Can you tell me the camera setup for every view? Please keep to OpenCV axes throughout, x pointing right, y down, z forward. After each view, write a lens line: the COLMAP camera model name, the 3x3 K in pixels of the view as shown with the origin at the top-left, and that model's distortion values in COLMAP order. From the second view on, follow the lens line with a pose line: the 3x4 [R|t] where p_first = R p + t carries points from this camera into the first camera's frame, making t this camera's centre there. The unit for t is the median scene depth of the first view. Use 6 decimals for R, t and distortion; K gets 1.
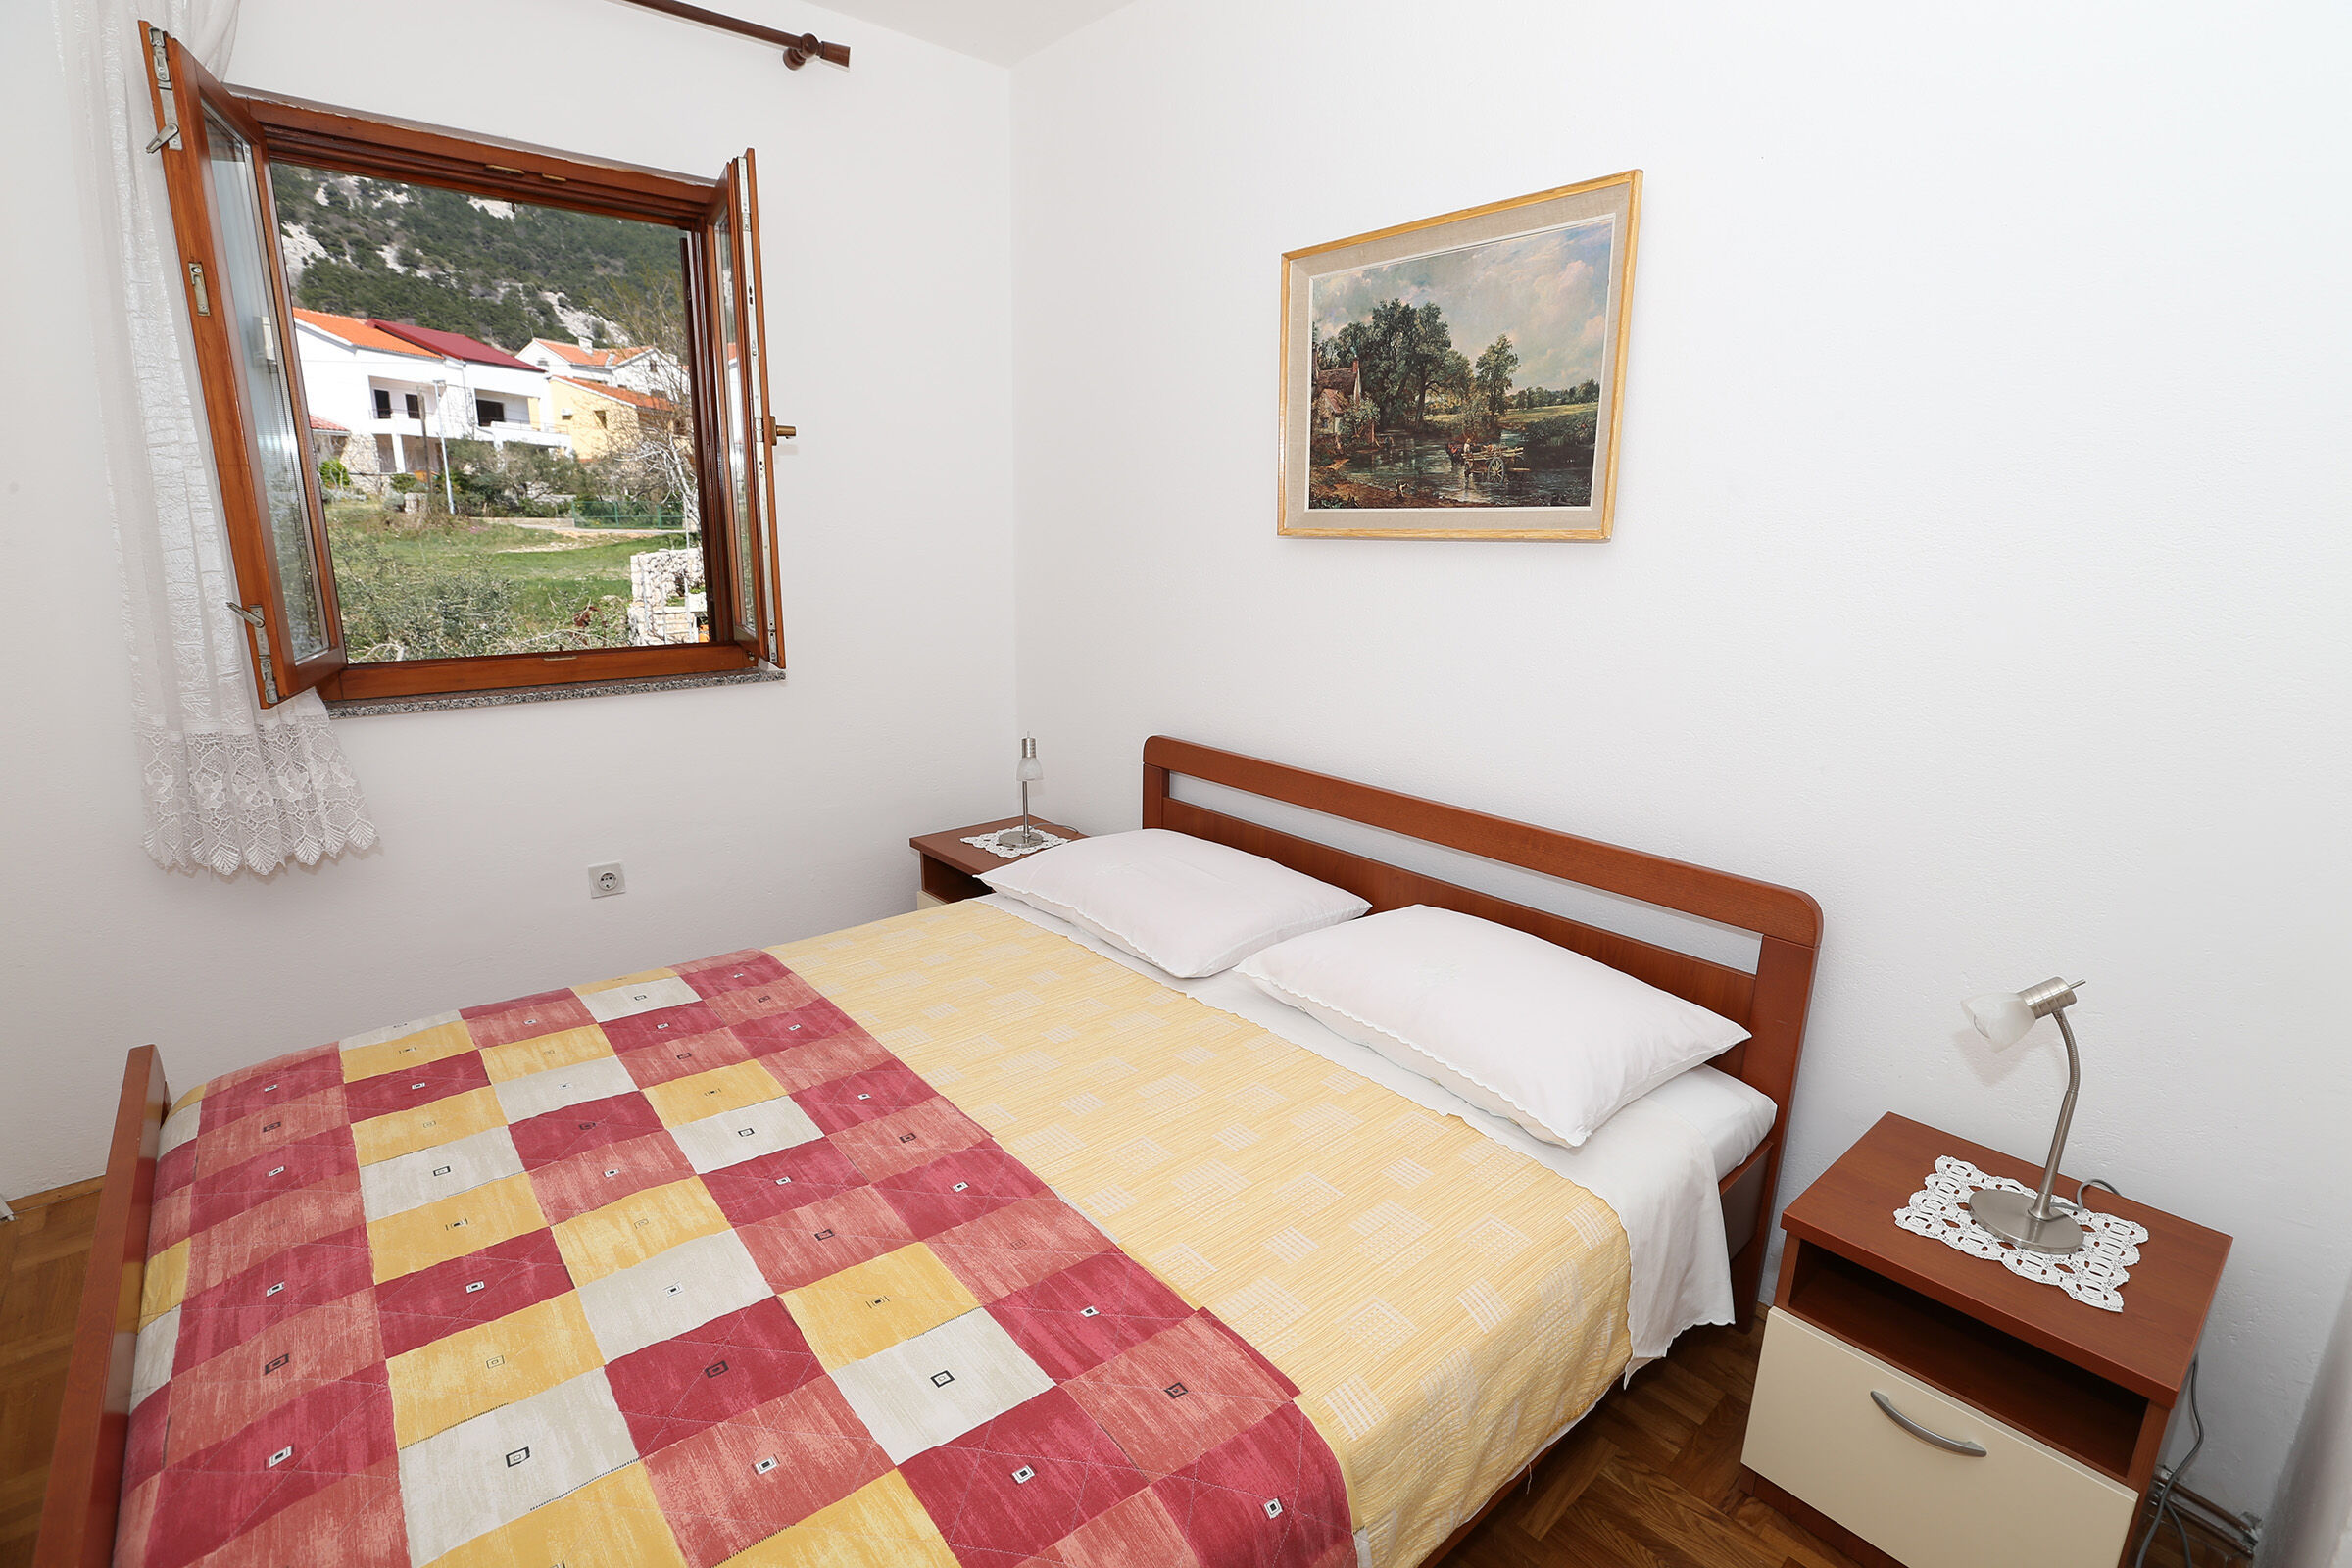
lens RADIAL K [[1093.7, 0, 1178.4], [0, 1093.7, 789.2], [0, 0, 1]] dist [-0.052331, 0.018709]
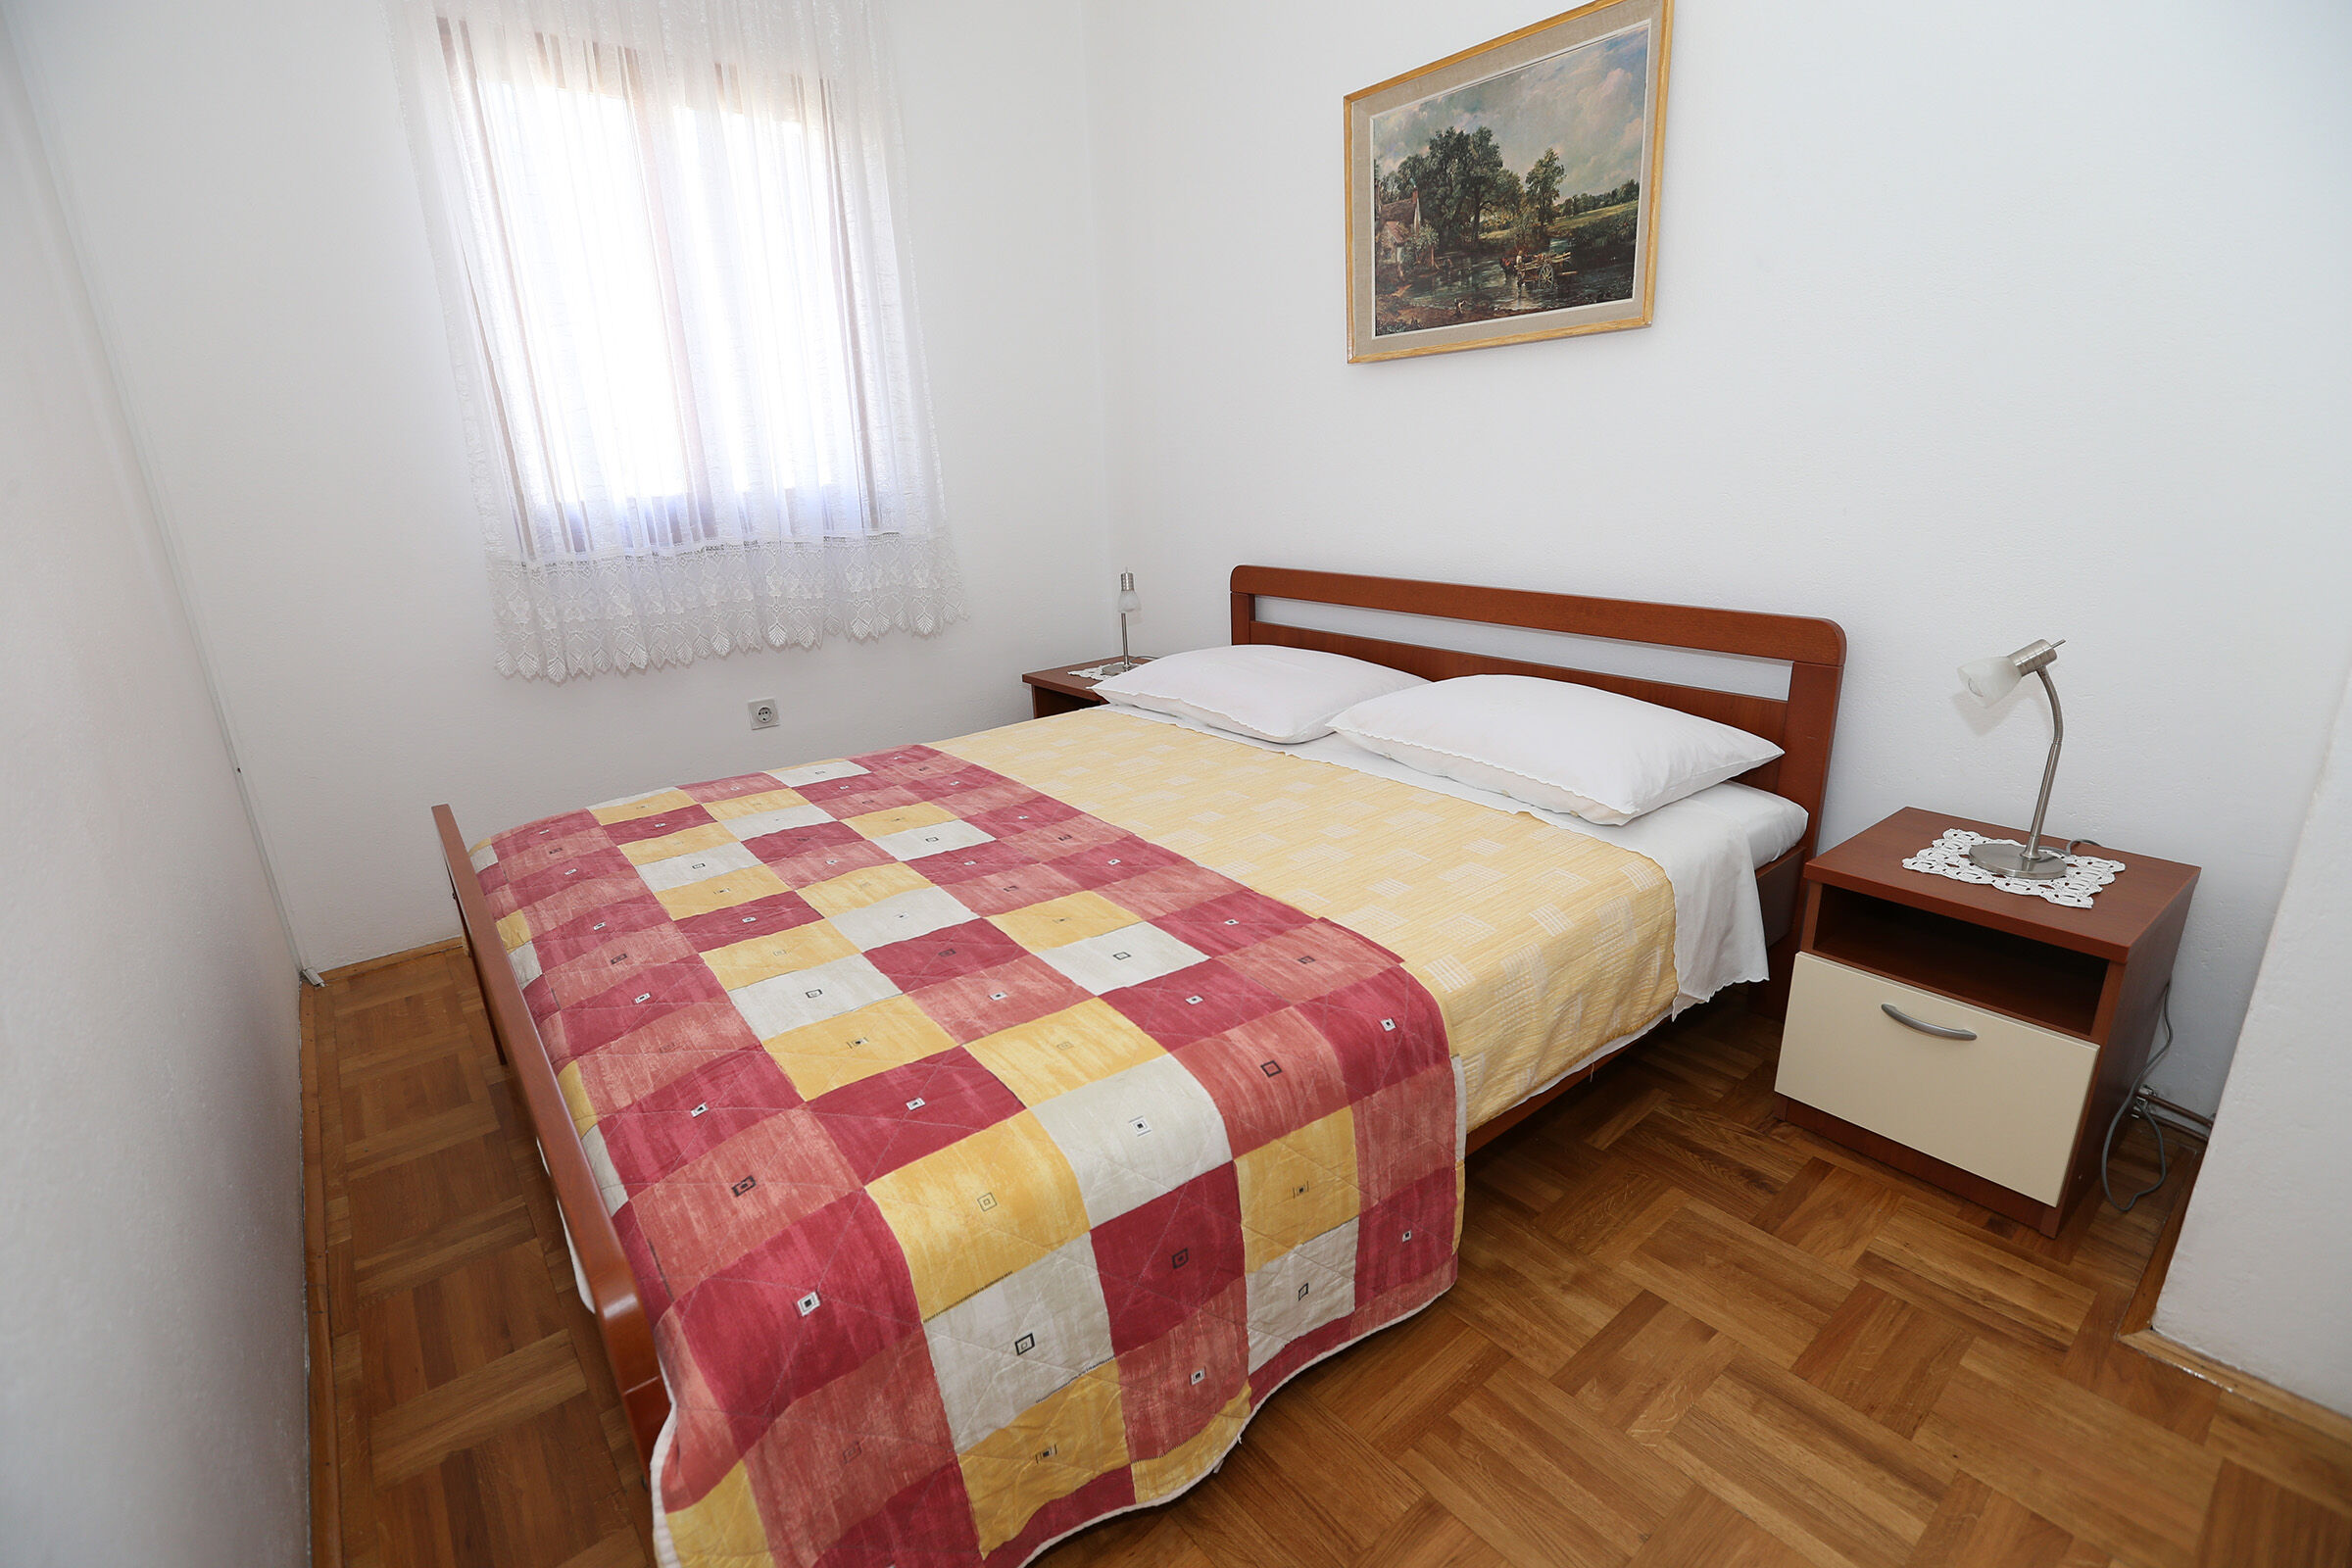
lens RADIAL K [[1071.4, 0, 1176.9], [0, 1071.4, 795.7], [0, 0, 1]] dist [-0.056199, 0.021082]
pose [[0.997419, -0.036481, -0.061845, -0.048701], [0.040750, 0.996768, 0.069225, 0.192580], [0.059119, -0.071566, 0.995682, -0.174837]]
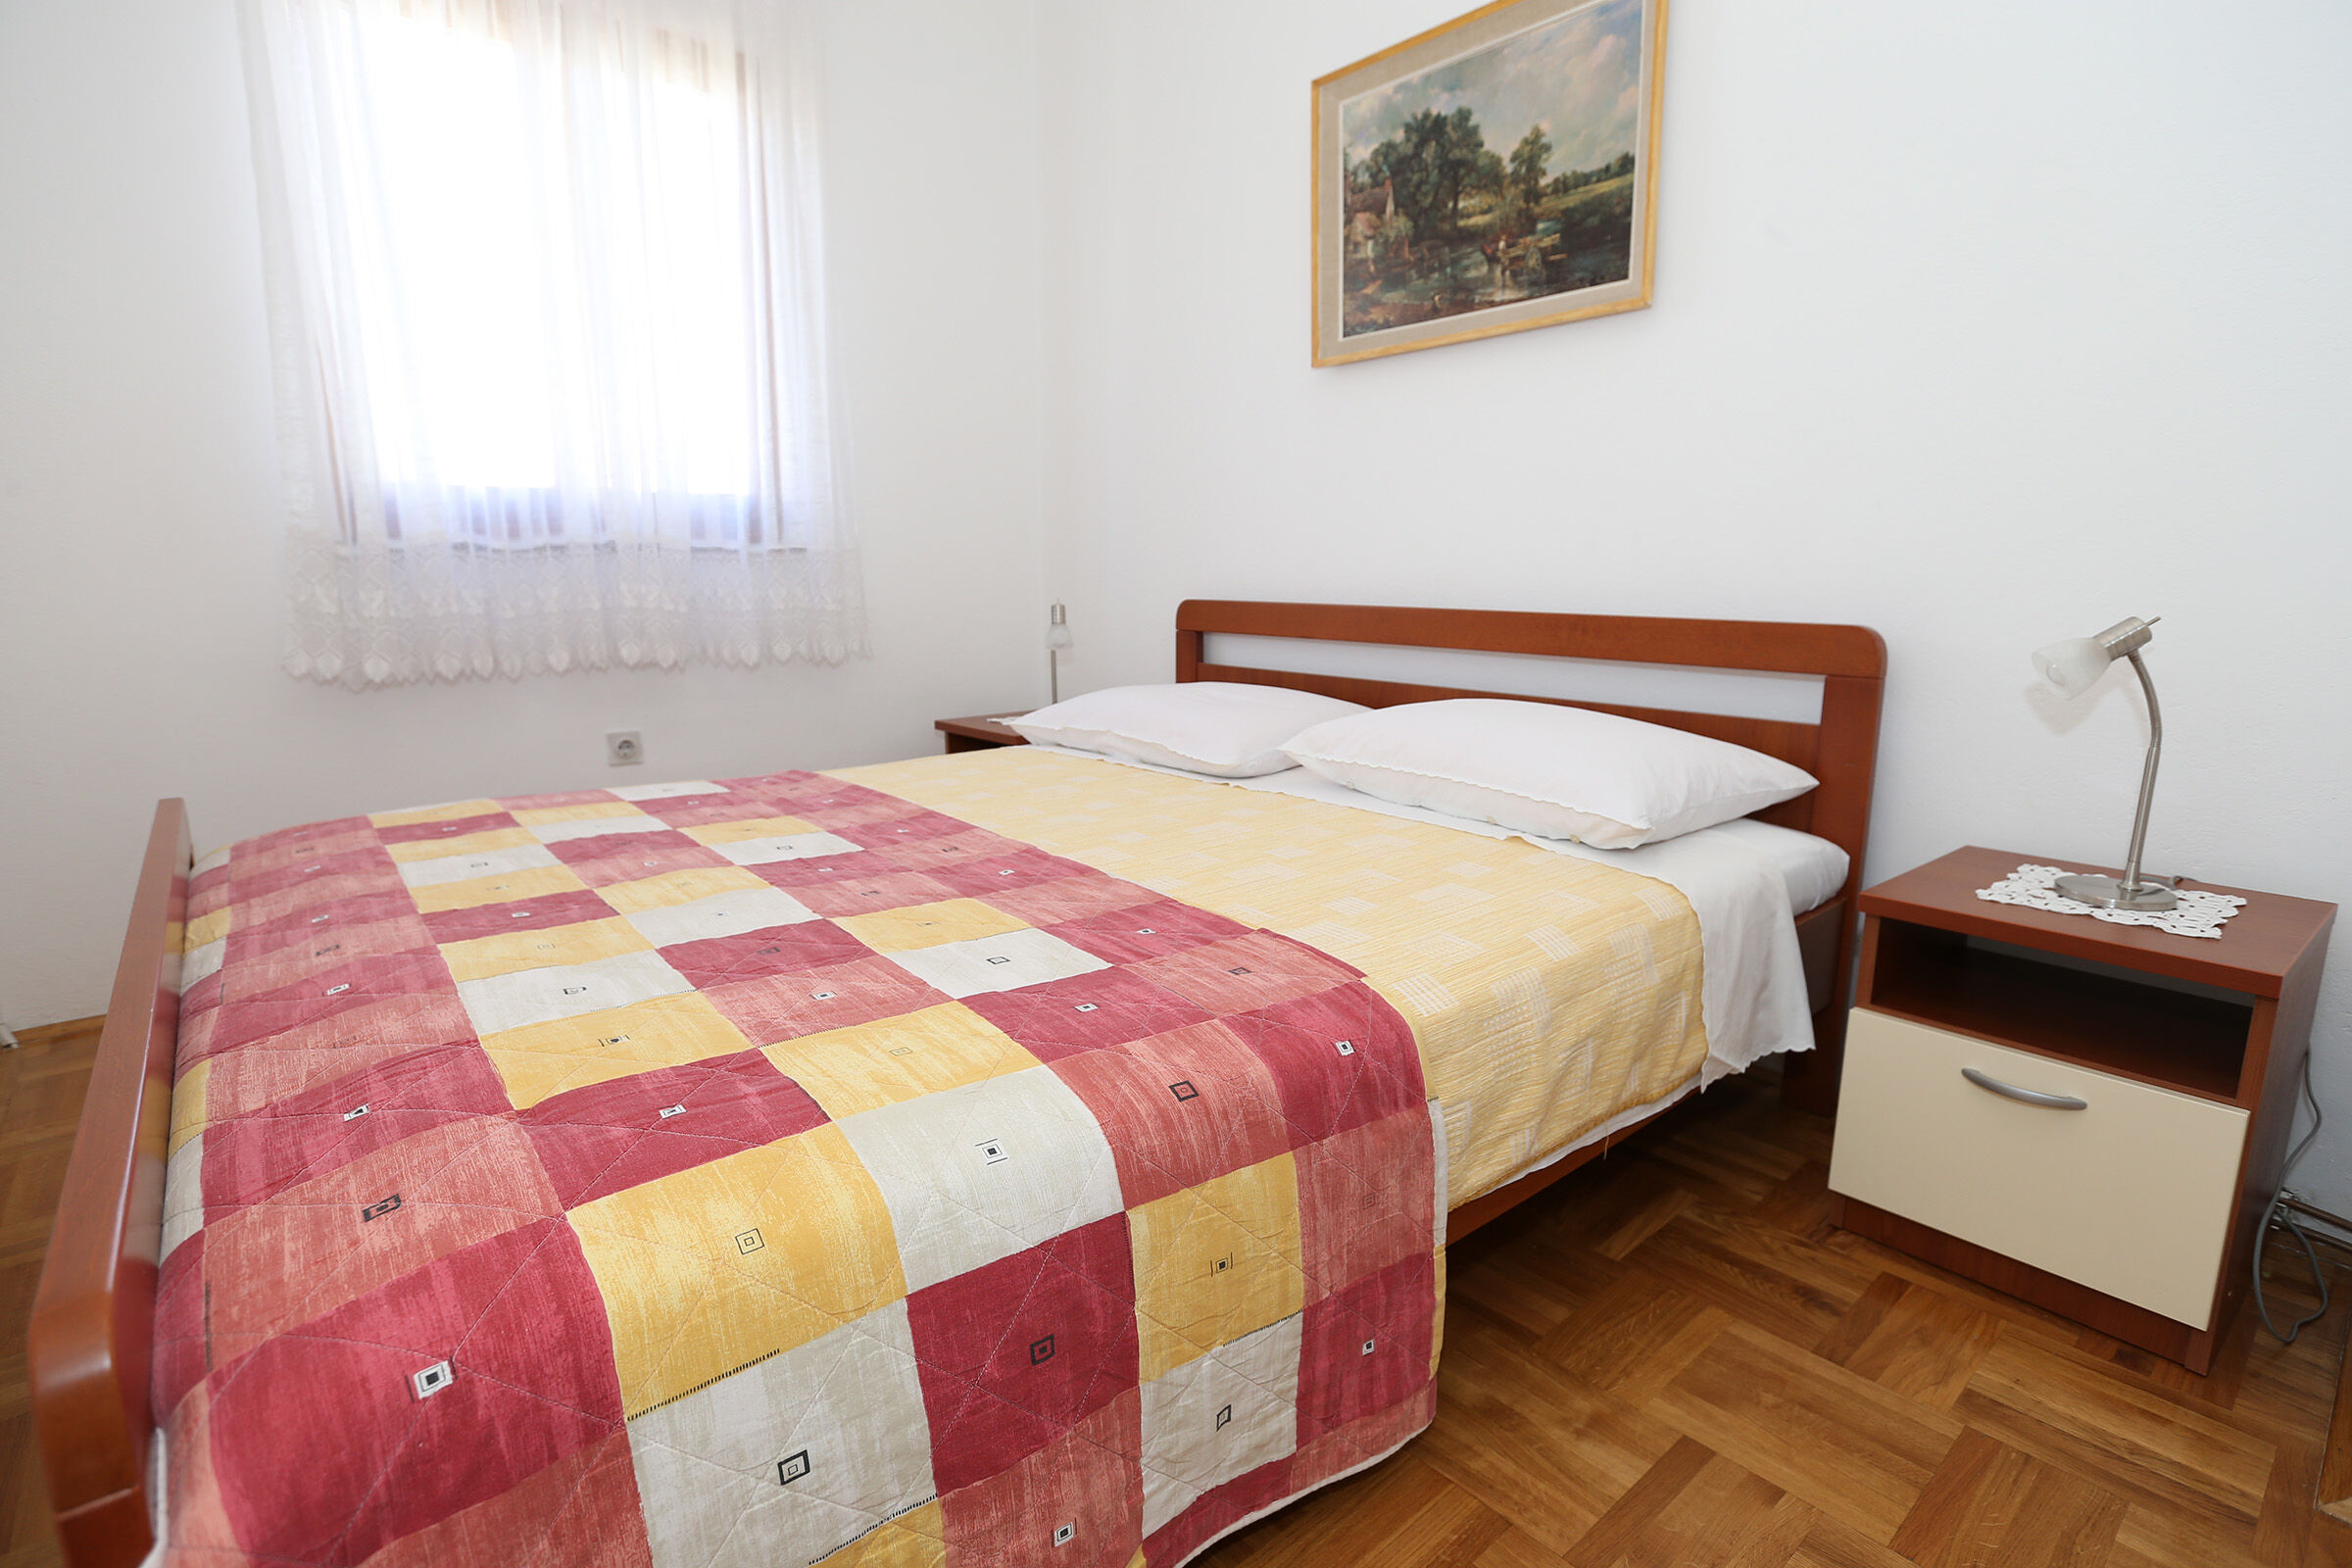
lens RADIAL K [[1158.9, 0, 1178.6], [0, 1158.9, 792.2], [0, 0, 1]] dist [-0.048857, 0.020624]
pose [[0.999791, -0.012540, -0.016144, -0.026944], [0.011721, 0.998687, -0.049868, 0.317094], [0.016748, 0.049668, 0.998625, -0.035607]]
